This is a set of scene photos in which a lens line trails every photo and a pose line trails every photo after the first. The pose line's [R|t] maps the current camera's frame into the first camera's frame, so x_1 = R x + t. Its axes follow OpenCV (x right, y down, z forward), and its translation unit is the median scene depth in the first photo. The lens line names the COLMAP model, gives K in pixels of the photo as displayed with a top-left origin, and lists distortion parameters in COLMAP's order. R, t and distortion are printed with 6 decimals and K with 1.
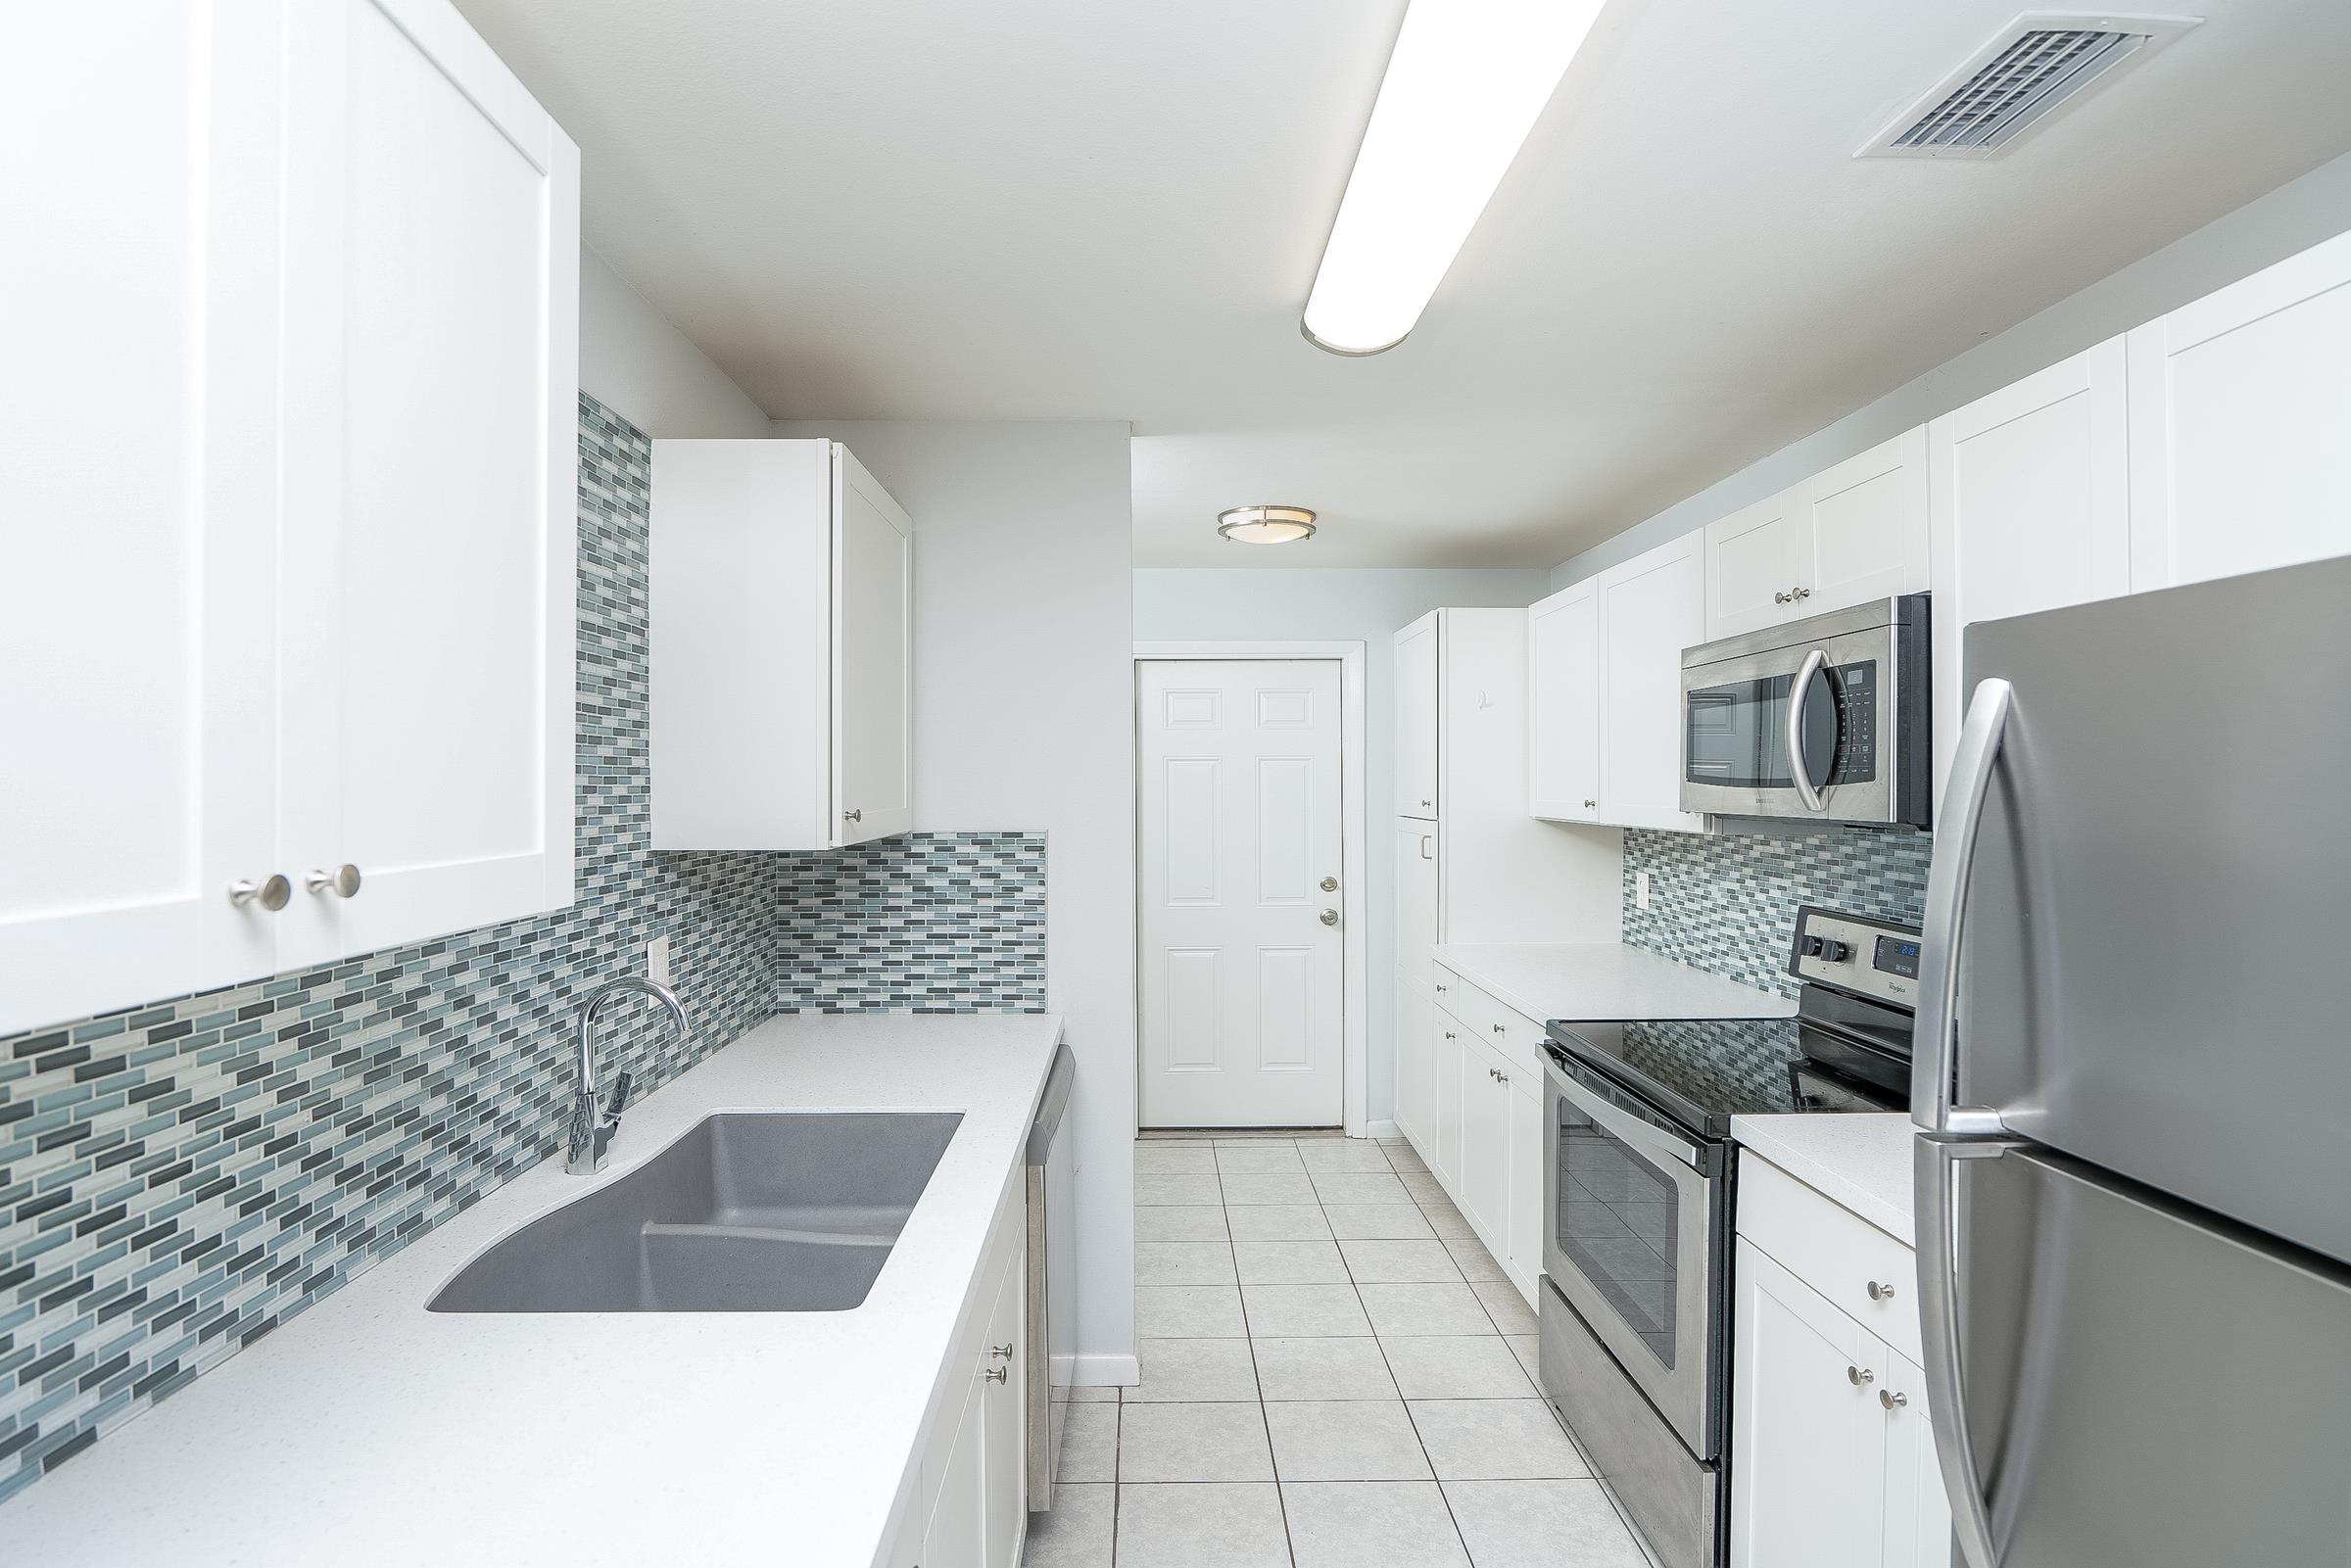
lens RADIAL K [[1103.9, 0, 1153.2], [0, 1103.9, 786.4], [0, 0, 1]] dist [0.016030, 0.000081]
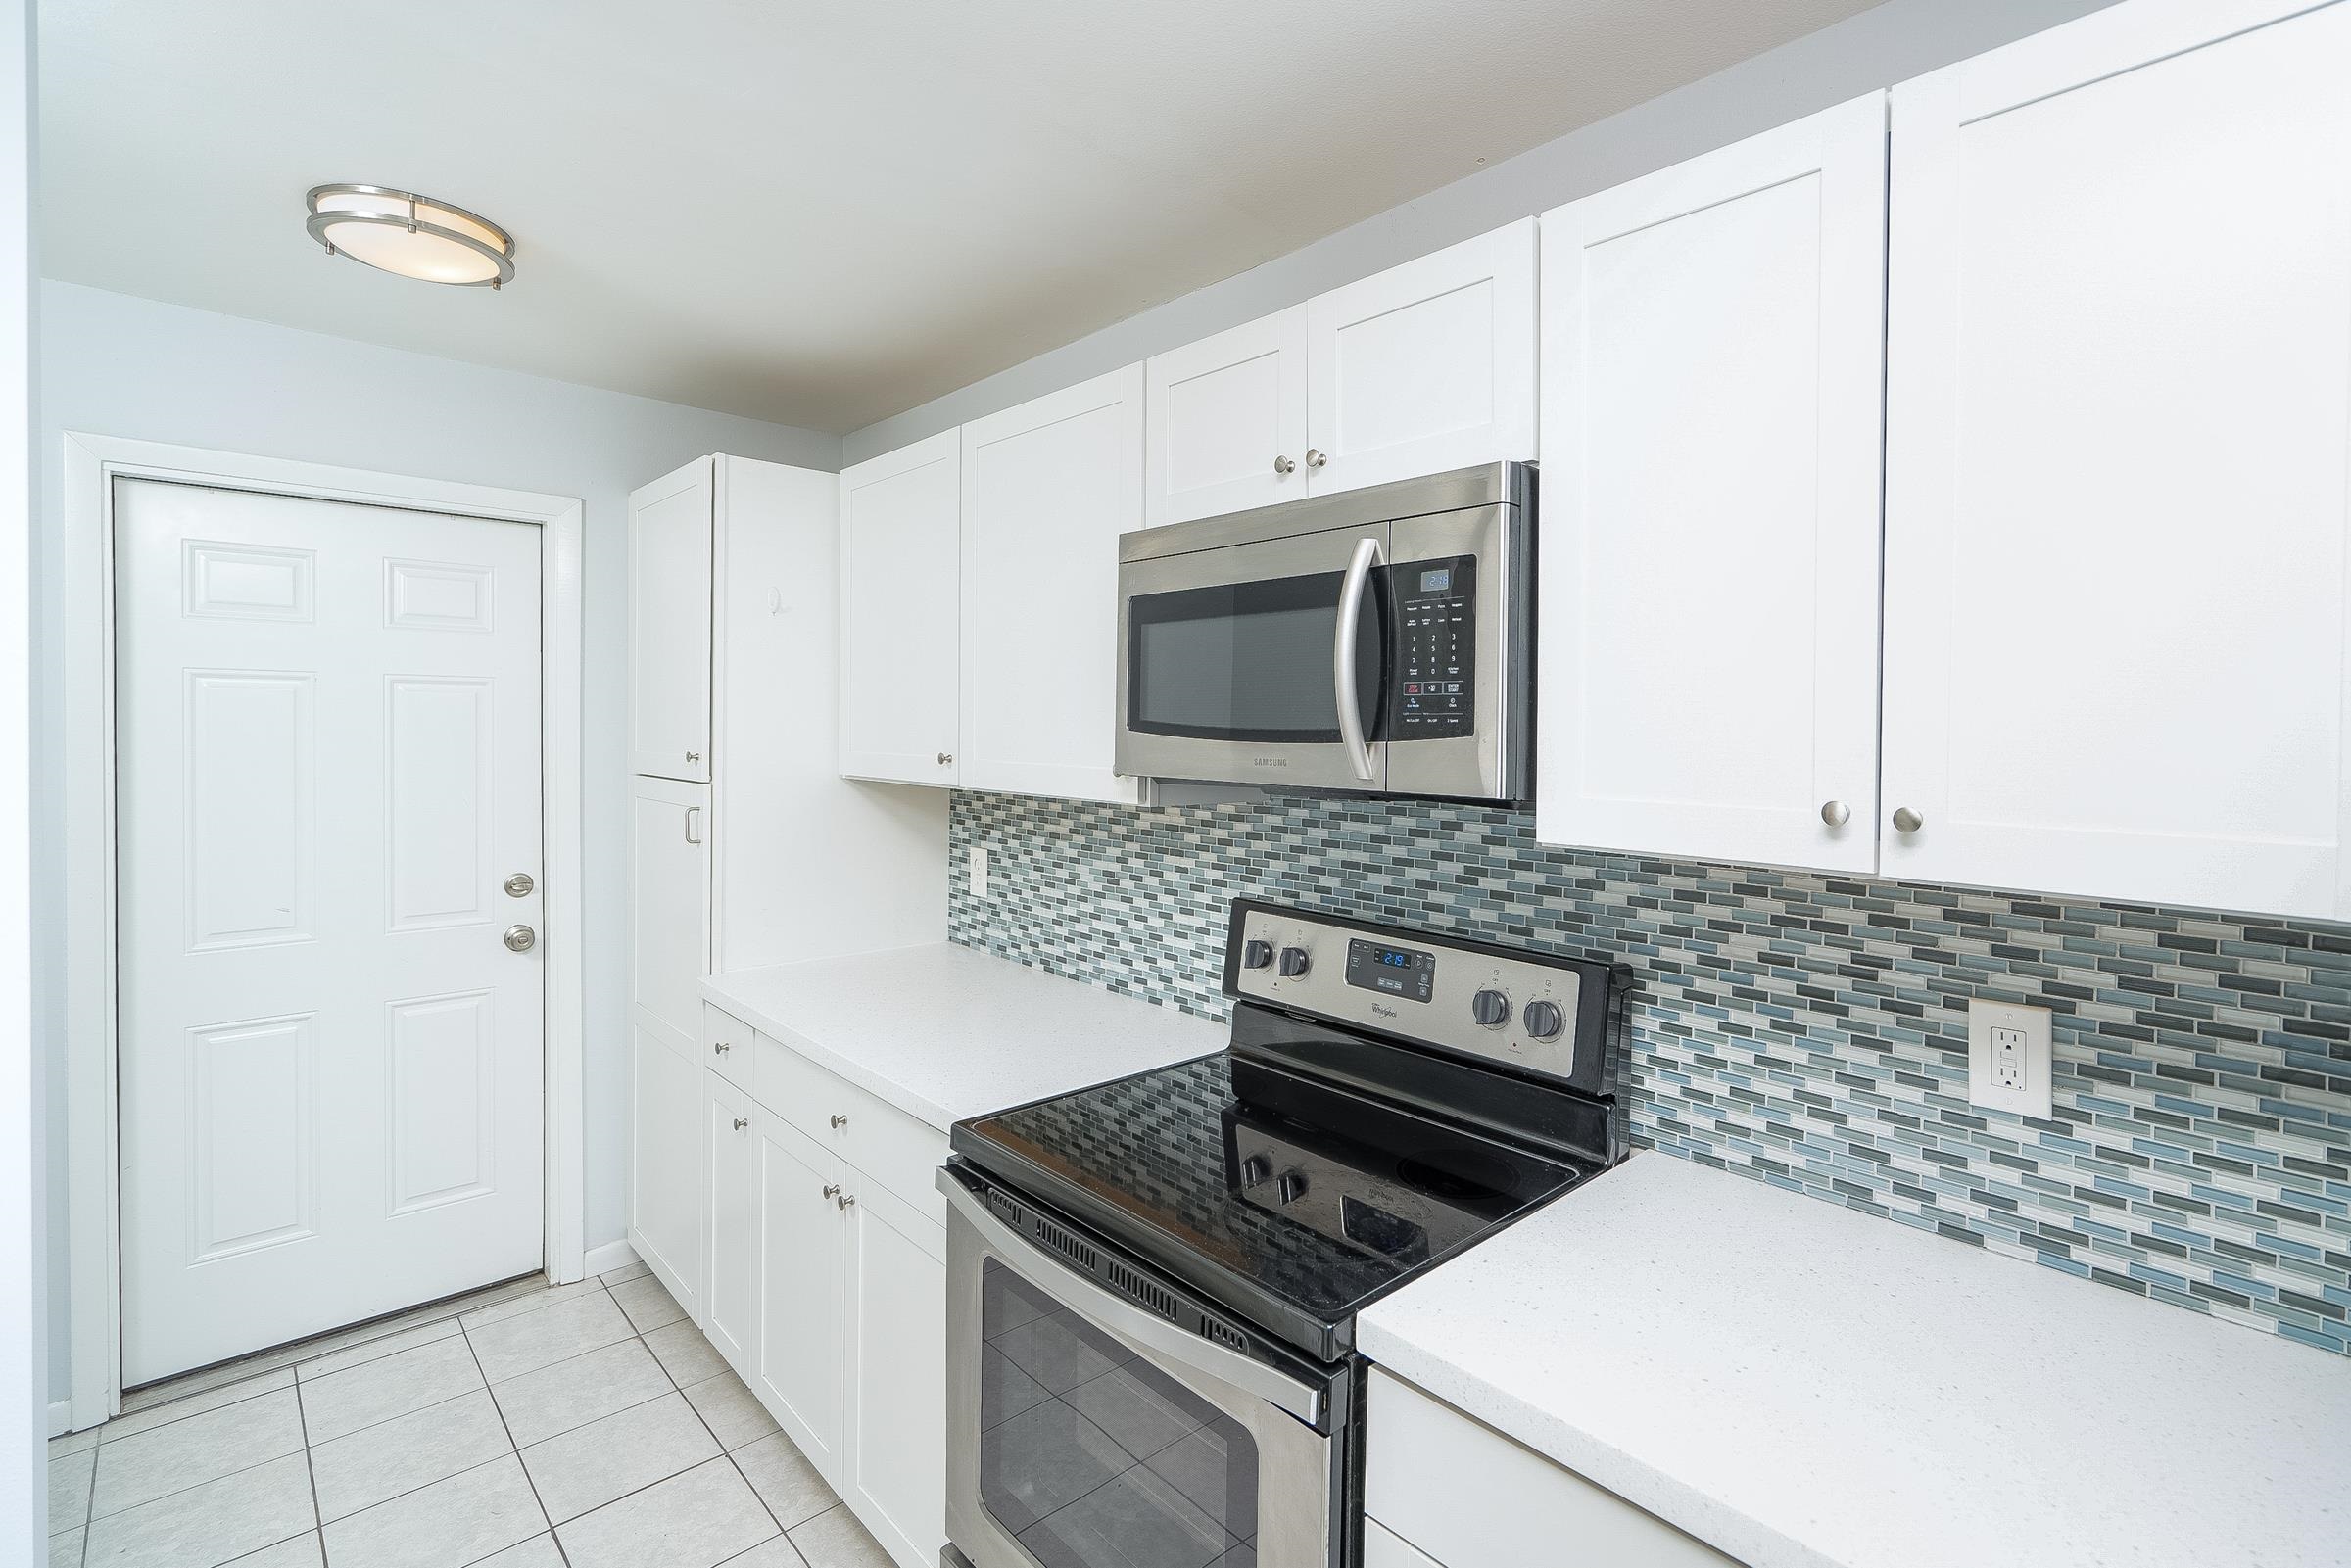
lens RADIAL K [[1353.4, 0, 1173.8], [0, 1353.4, 757.2], [0, 0, 1]] dist [0.003303, 0.001495]
pose [[0.809986, -0.000912, 0.586448, 0.014921], [-0.012133, 0.999759, 0.018312, -0.002784], [-0.586324, -0.021948, 0.809780, 0.243841]]
